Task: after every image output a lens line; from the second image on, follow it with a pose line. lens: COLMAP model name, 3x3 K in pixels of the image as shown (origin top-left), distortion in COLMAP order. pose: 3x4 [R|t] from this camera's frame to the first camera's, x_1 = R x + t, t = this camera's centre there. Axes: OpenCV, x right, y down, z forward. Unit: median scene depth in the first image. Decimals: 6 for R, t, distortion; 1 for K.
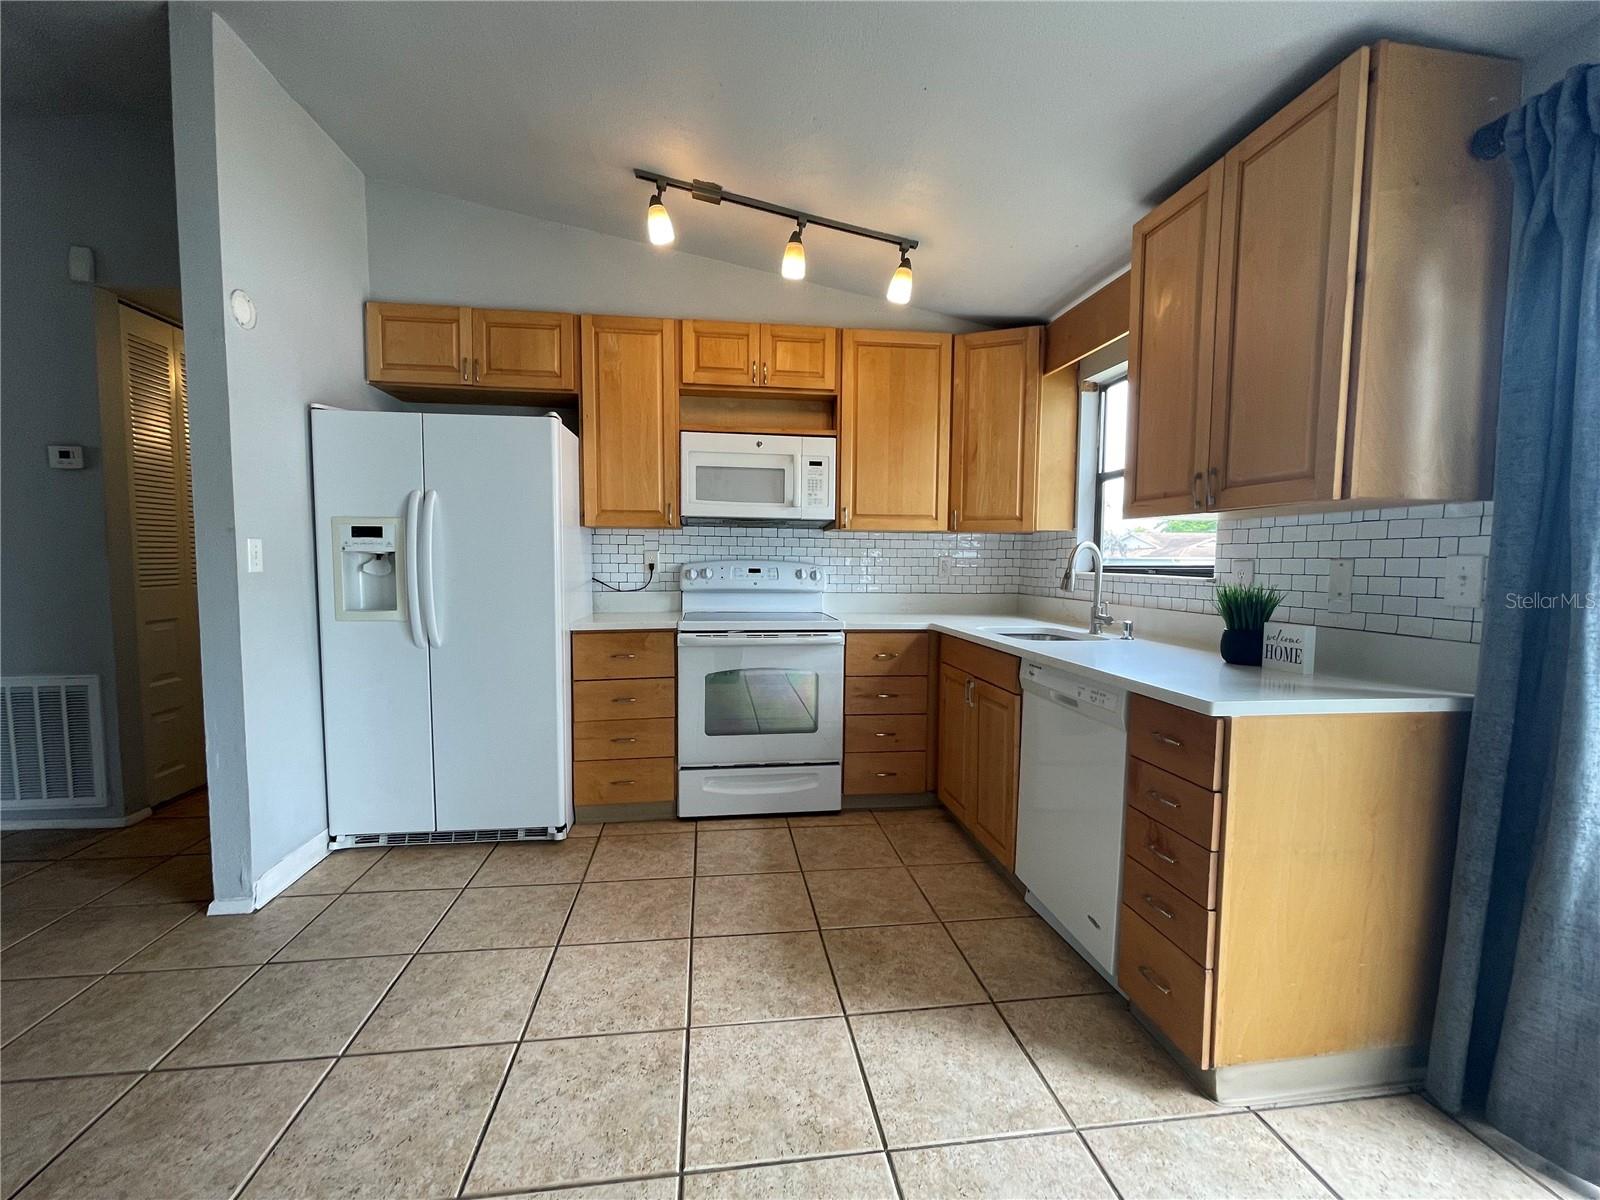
lens RADIAL K [[666.4, 0, 796.3], [0, 666.4, 601.7], [0, 0, 1]] dist [-0.001162, -0.000390]
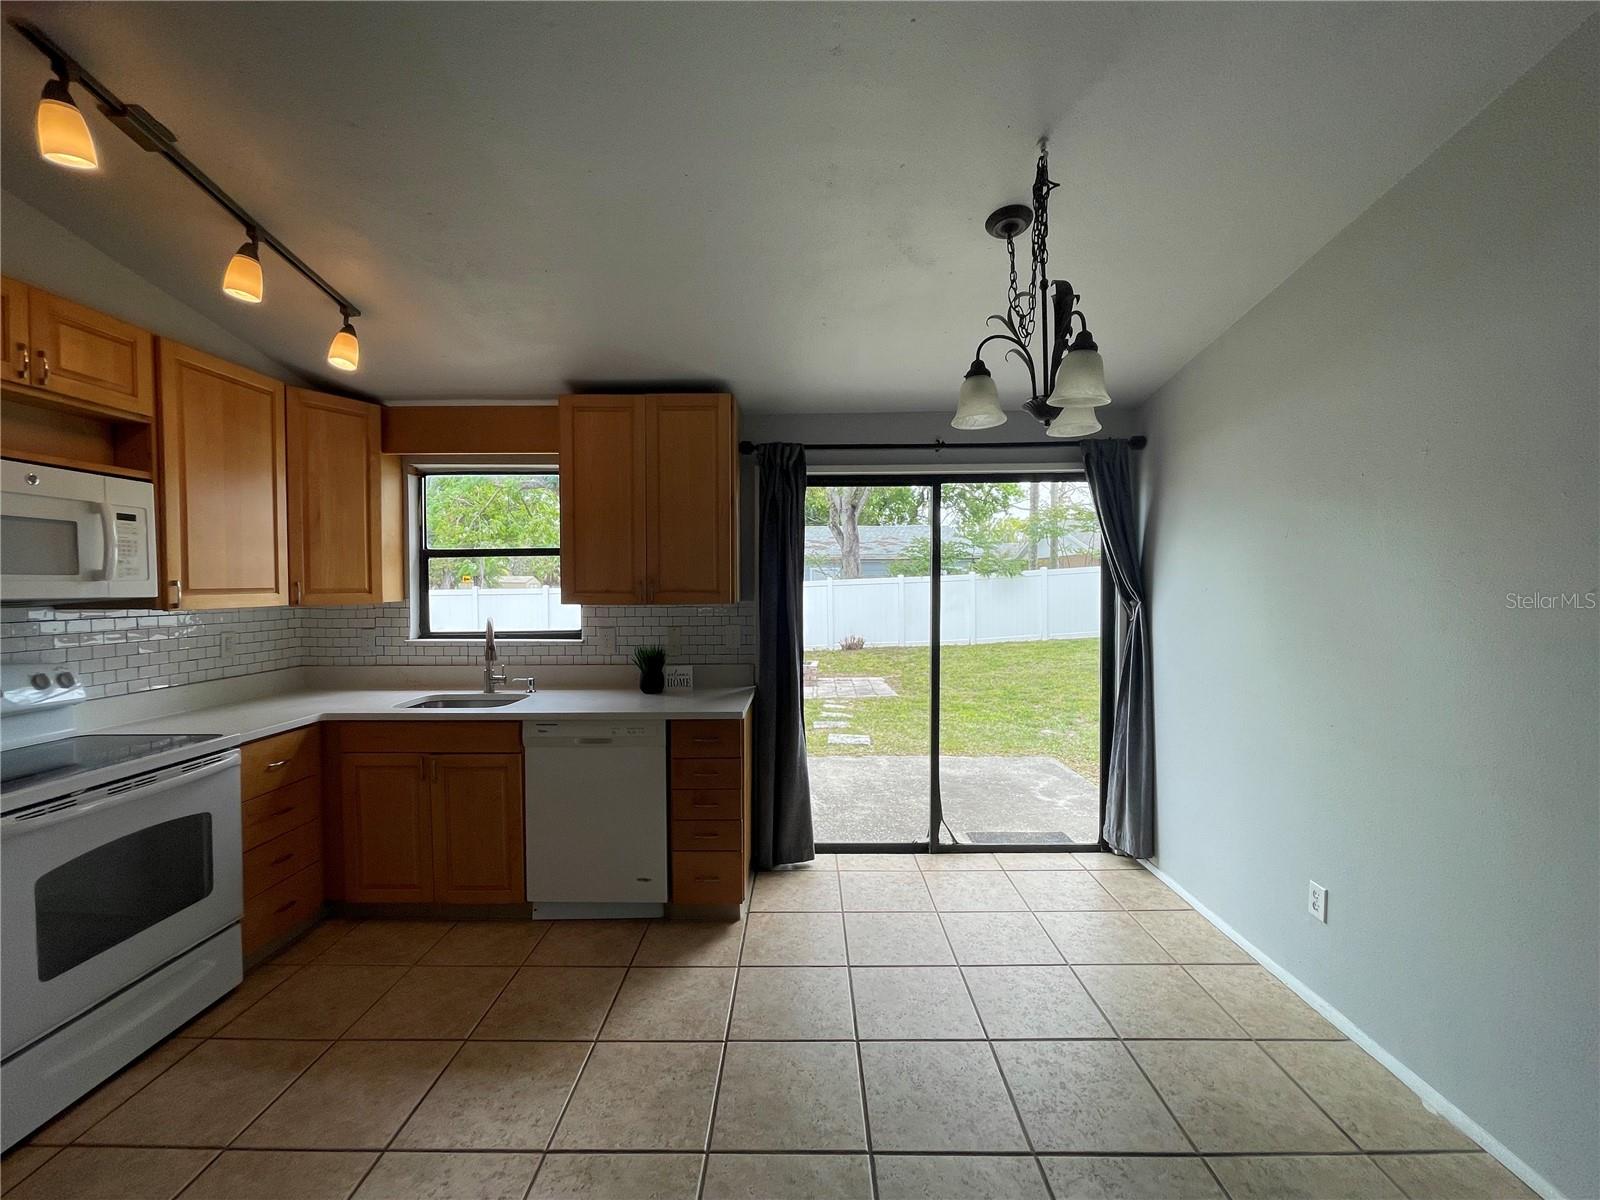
lens RADIAL K [[666.4, 0, 795.5], [0, 666.4, 602.3], [0, 0, 1]] dist [-0.001162, -0.000390]
pose [[0.145939, -0.037708, 0.988575, -0.638765], [0.067618, 0.997317, 0.028059, -0.108092], [-0.986980, 0.062751, 0.148097, 0.261974]]
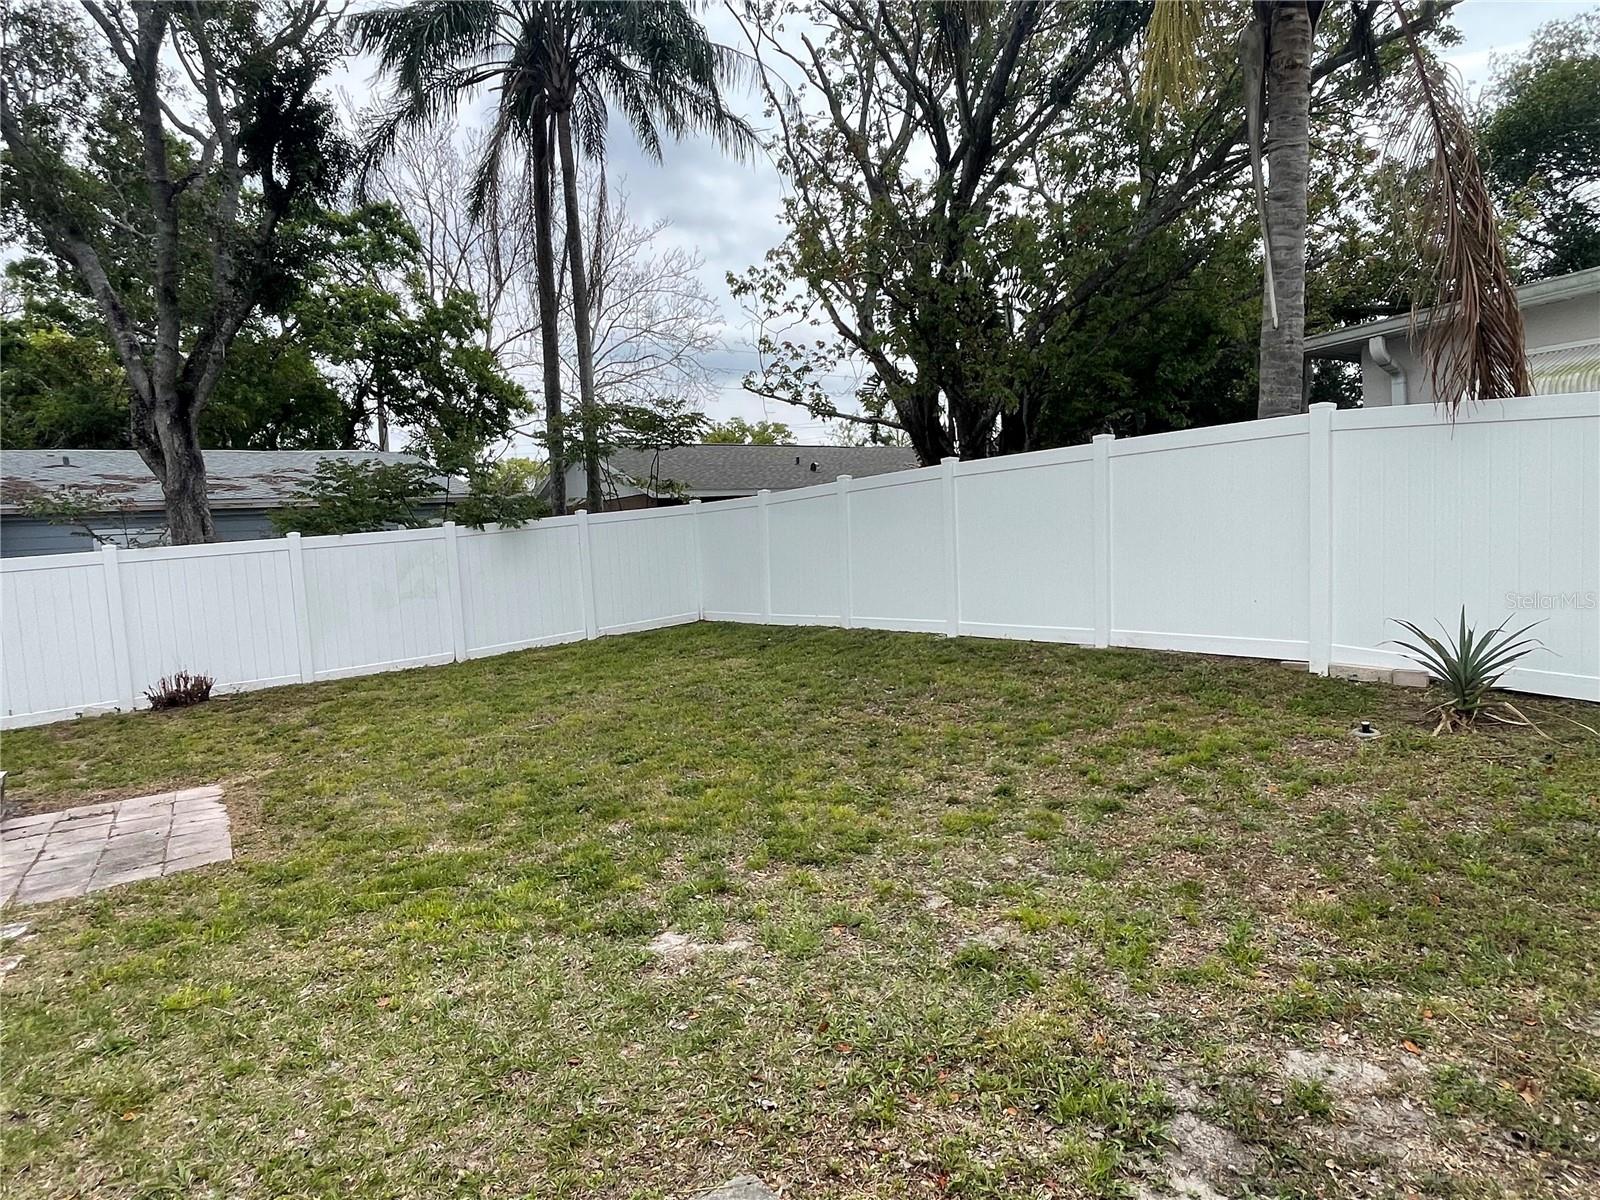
lens RADIAL K [[932.9, 0, 807.2], [0, 932.9, 603.6], [0, 0, 1]] dist [-0.001707, -0.001224]
pose [[-0.445656, -0.047831, 0.893925, 0.999690], [0.102788, 0.989233, 0.104174, -0.005229], [-0.889284, 0.138311, -0.435941, 0.008908]]
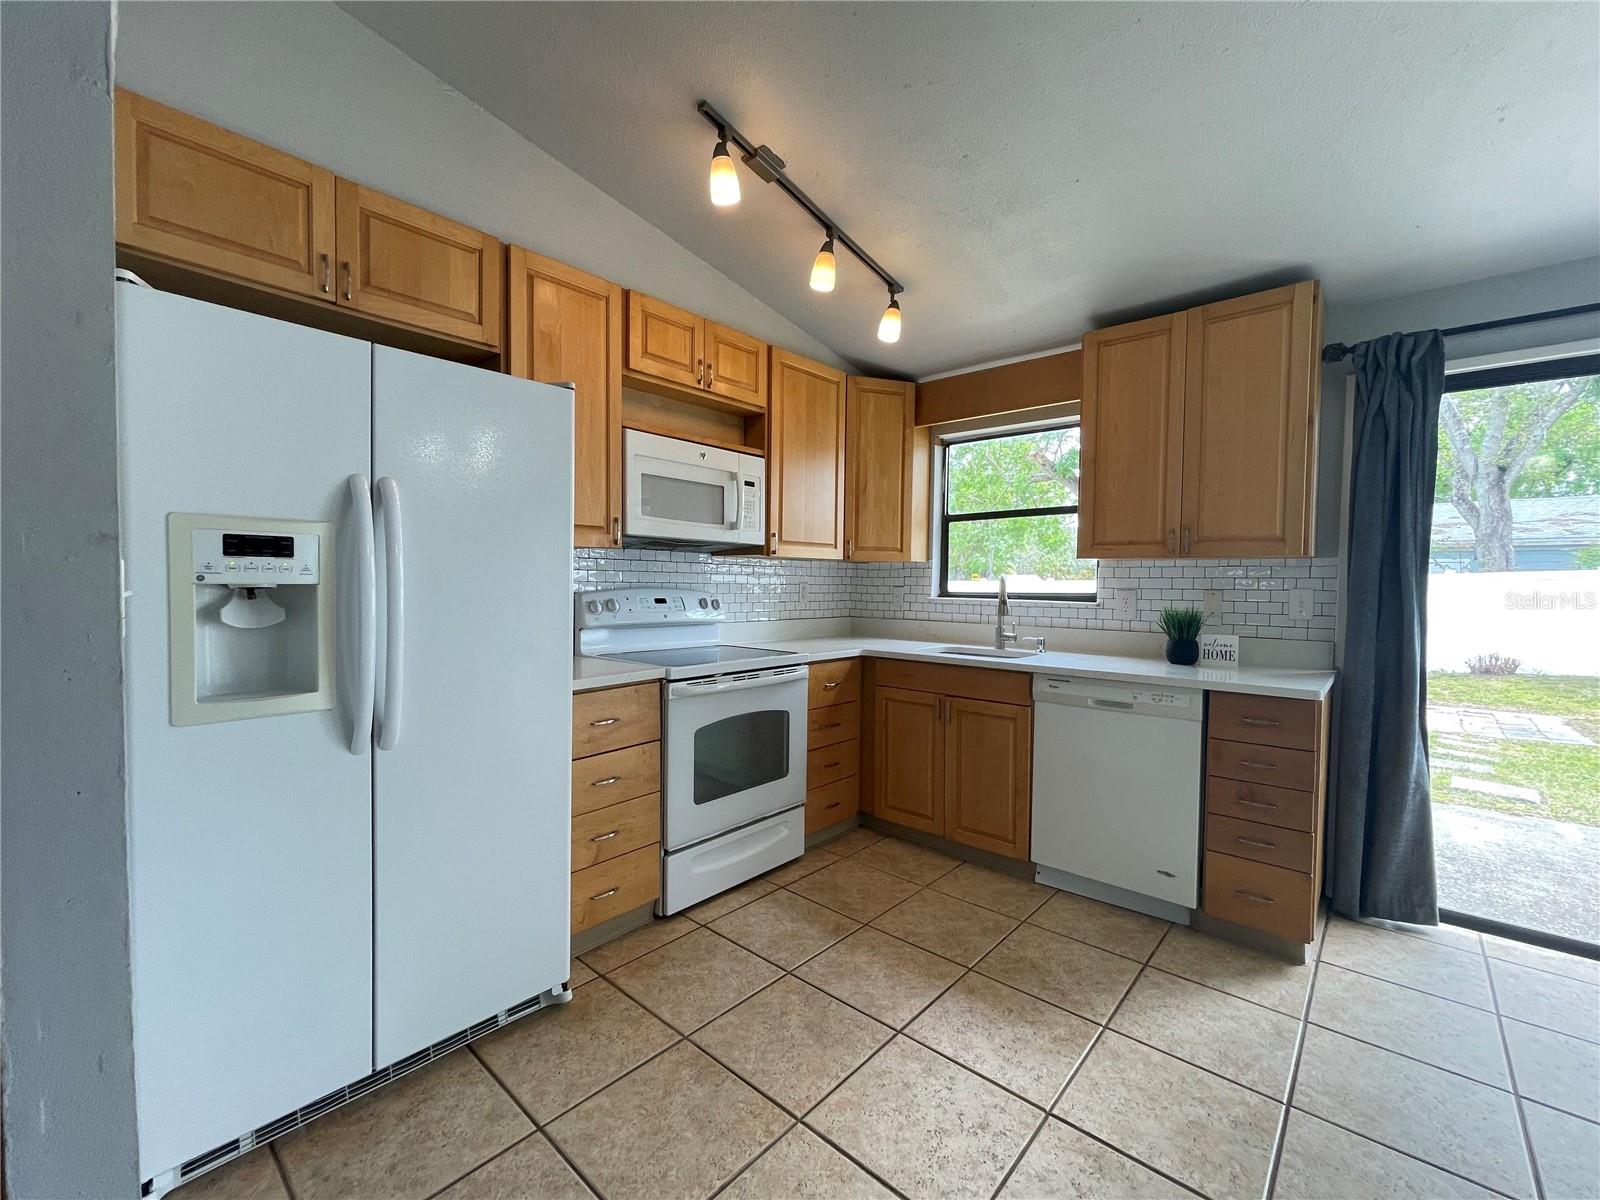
lens RADIAL K [[666.4, 0, 797.4], [0, 666.4, 602.4], [0, 0, 1]] dist [-0.001162, -0.000390]
pose [[0.761415, -0.020763, 0.647932, -0.602814], [0.037499, 0.999224, -0.012047, -0.035487], [-0.647179, 0.033470, 0.761603, 0.305311]]
